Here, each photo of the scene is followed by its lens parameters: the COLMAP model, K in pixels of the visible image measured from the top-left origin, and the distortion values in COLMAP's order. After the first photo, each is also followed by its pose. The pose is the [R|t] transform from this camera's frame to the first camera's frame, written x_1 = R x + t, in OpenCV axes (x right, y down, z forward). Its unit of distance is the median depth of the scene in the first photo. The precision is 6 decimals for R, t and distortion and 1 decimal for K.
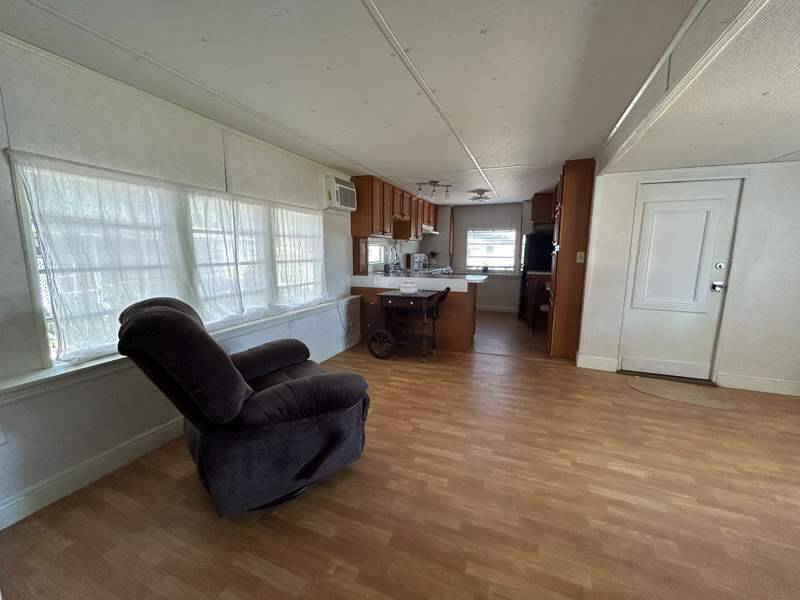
lens RADIAL K [[325.9, 0, 397.1], [0, 325.9, 298.5], [0, 0, 1]] dist [-0.007739, 0.000223]
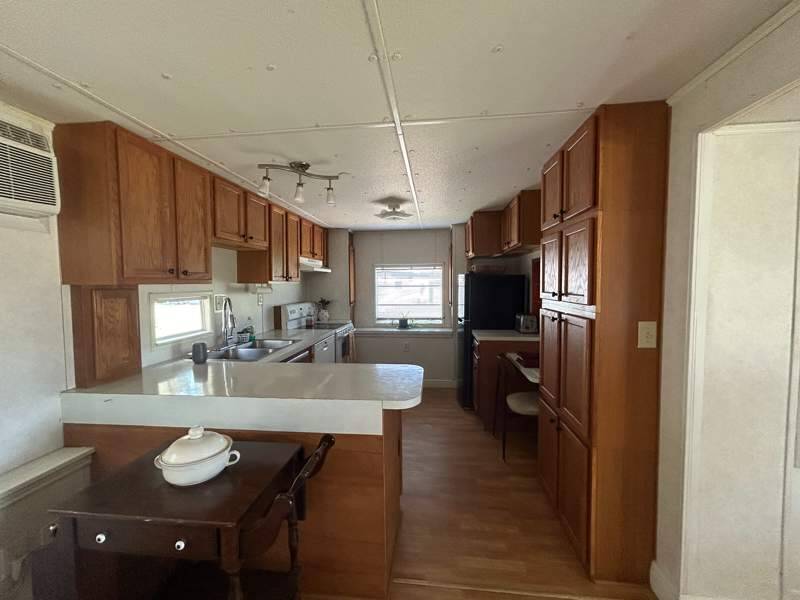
lens RADIAL K [[325.9, 0, 397.1], [0, 325.9, 298.5], [0, 0, 1]] dist [-0.007739, 0.000223]
pose [[0.961936, -0.025343, 0.272097, 0.087384], [0.053214, 0.994002, -0.095543, -0.088900], [-0.268044, 0.106386, 0.957515, 0.405311]]
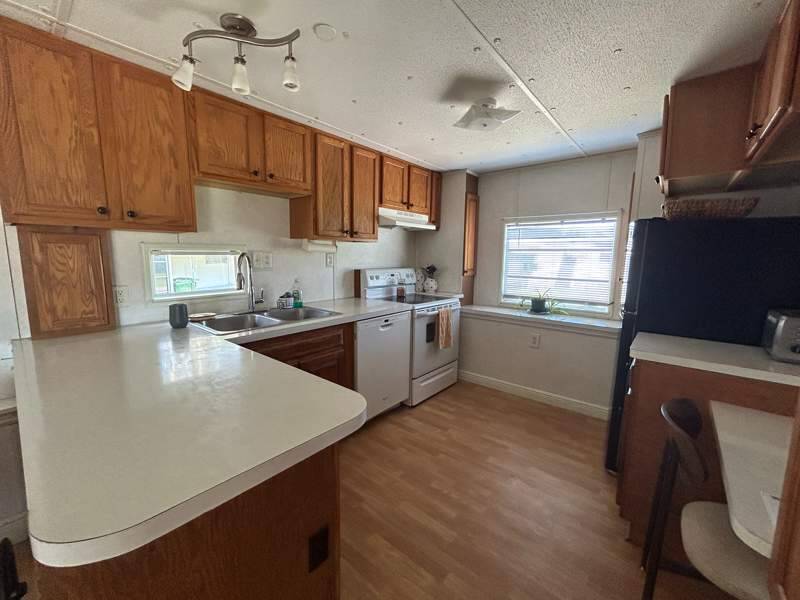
lens RADIAL K [[325.9, 0, 397.1], [0, 325.9, 298.5], [0, 0, 1]] dist [-0.007739, 0.000223]
pose [[0.953182, 0.045461, -0.298959, 0.252971], [-0.051012, 0.998640, -0.010787, -0.097719], [0.298062, 0.025532, 0.954205, 0.589231]]
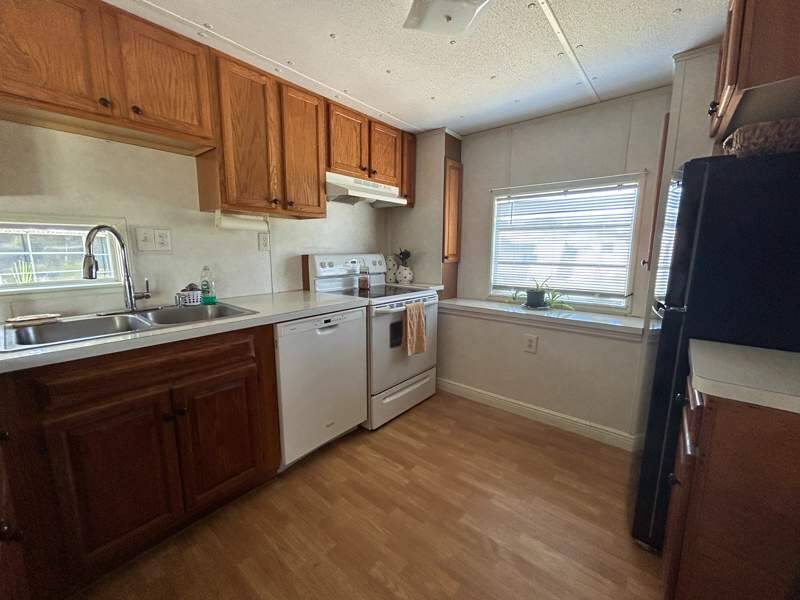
lens RADIAL K [[325.9, 0, 397.1], [0, 325.9, 298.5], [0, 0, 1]] dist [-0.007739, 0.000223]
pose [[0.953454, 0.042656, -0.298505, 0.269191], [-0.041948, 0.999081, 0.008780, -0.099802], [0.298605, 0.004150, 0.954368, 0.709378]]
